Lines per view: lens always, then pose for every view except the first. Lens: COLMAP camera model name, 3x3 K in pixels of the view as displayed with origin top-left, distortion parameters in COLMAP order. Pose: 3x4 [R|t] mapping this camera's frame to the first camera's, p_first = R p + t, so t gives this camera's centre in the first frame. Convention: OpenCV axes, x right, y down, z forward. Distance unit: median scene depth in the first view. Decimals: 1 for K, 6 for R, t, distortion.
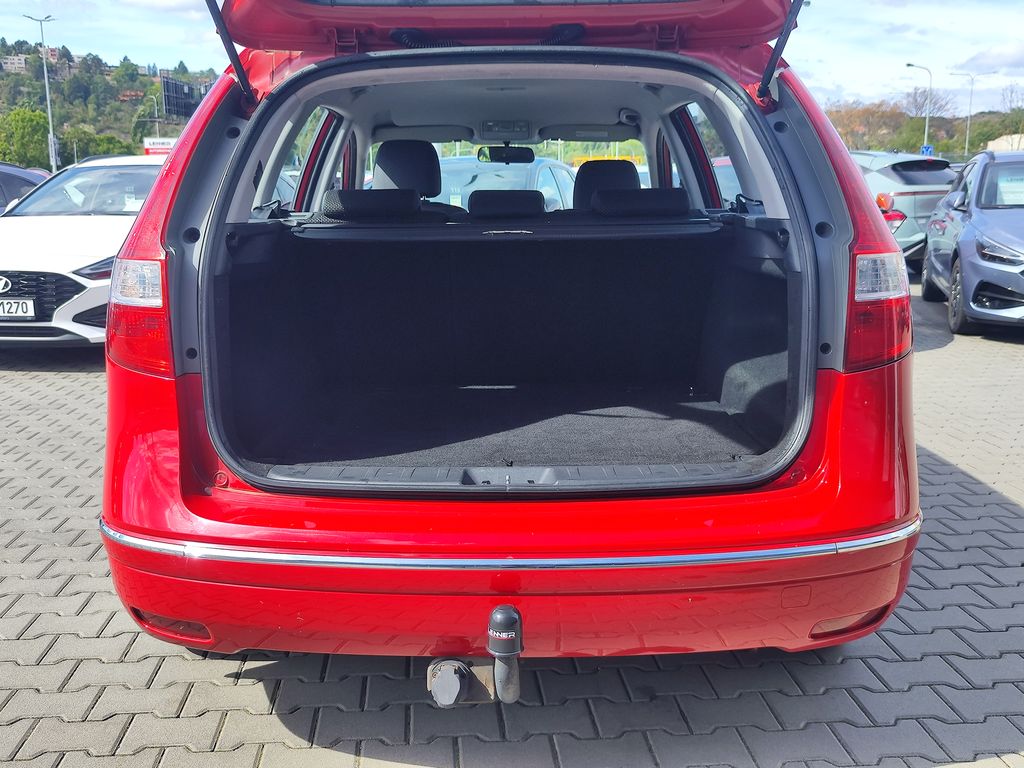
lens RADIAL K [[1036.9, 0, 502.4], [0, 1036.9, 390.0], [0, 0, 1]] dist [0.010907, 0.000000]
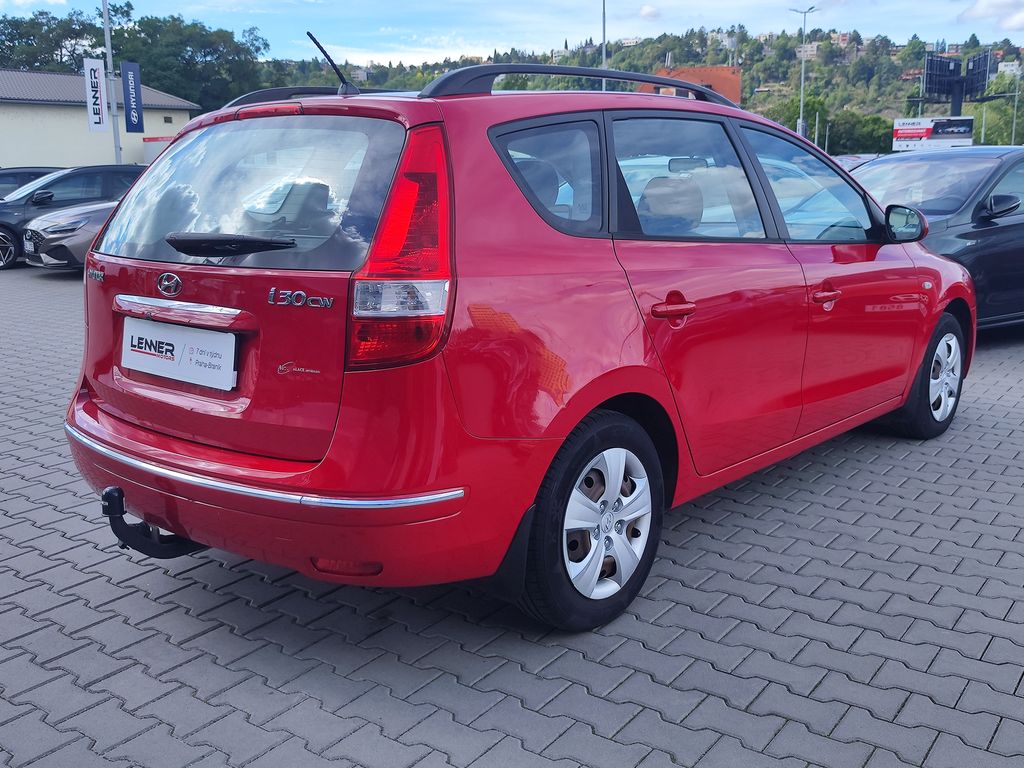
lens RADIAL K [[1036.9, 0, 511.2], [0, 1036.9, 375.4], [0, 0, 1]] dist [0.010907, 0.000000]
pose [[0.759097, 0.123171, -0.639218, 0.745442], [-0.118874, 0.991654, 0.049914, -0.056679], [0.640031, 0.038097, 0.767404, 0.085160]]
